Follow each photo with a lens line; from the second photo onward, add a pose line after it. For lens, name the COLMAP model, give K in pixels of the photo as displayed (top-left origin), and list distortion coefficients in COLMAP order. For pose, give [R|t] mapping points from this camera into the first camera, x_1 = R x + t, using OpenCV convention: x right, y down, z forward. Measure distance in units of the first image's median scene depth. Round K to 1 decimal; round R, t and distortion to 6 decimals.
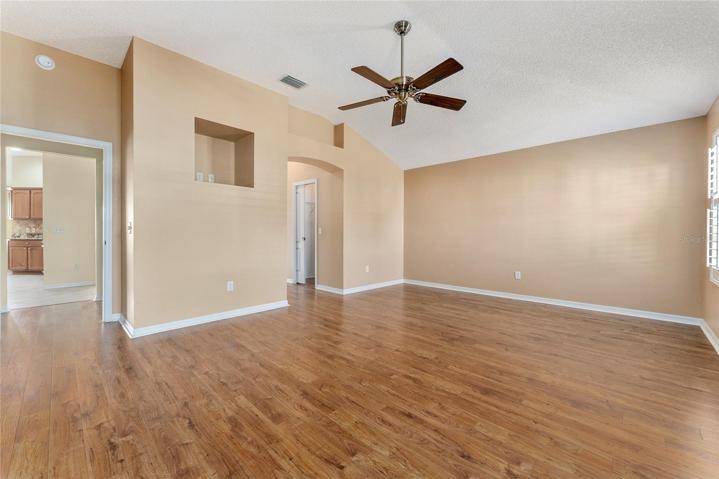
lens RADIAL K [[290.2, 0, 363.0], [0, 290.2, 238.7], [0, 0, 1]] dist [0.001158, -0.000019]
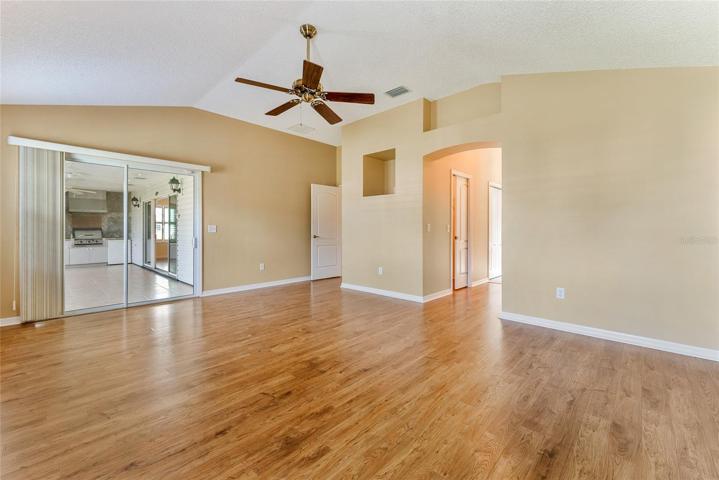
lens RADIAL K [[297.1, 0, 363.6], [0, 297.1, 233.4], [0, 0, 1]] dist [-0.000620, 0.000004]
pose [[0.007394, 0.006390, -0.999952, 1.185050], [-0.022226, 0.999734, 0.006225, -0.020671], [0.999726, 0.022179, 0.007534, 1.189882]]
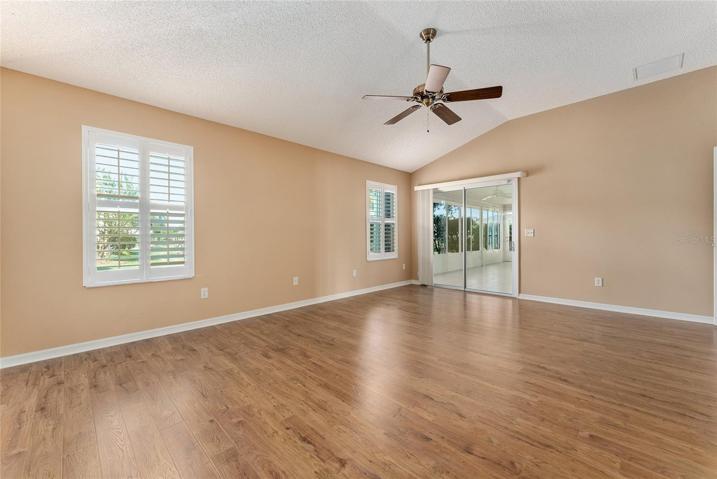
lens RADIAL K [[289.4, 0, 362.0], [0, 289.4, 238.7], [0, 0, 1]] dist [0.001158, -0.000019]
pose [[-0.999779, 0.001933, 0.020954, 0.347428], [0.002581, 0.999518, 0.030942, -0.037793], [-0.020884, 0.030989, -0.999302, 2.034909]]
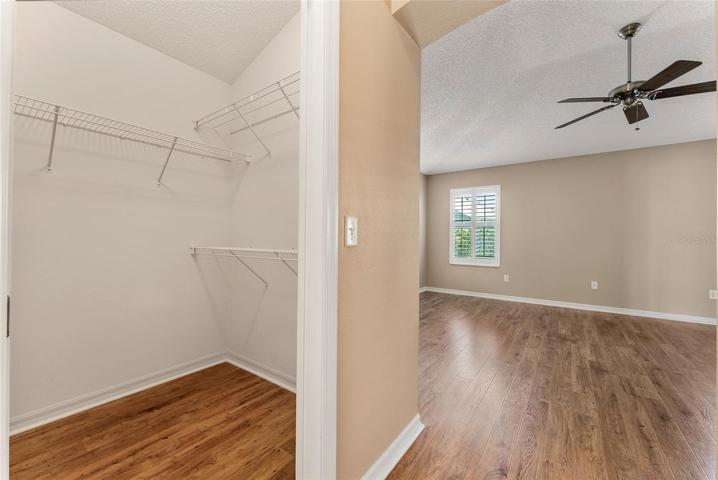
lens RADIAL K [[289.8, 0, 362.5], [0, 289.8, 239.2], [0, 0, 1]] dist [0.001158, -0.000019]
pose [[-0.140796, -0.003844, 0.990031, -0.697692], [0.012137, 0.999911, 0.005609, -0.045708], [-0.989964, 0.012806, -0.140737, 2.012390]]
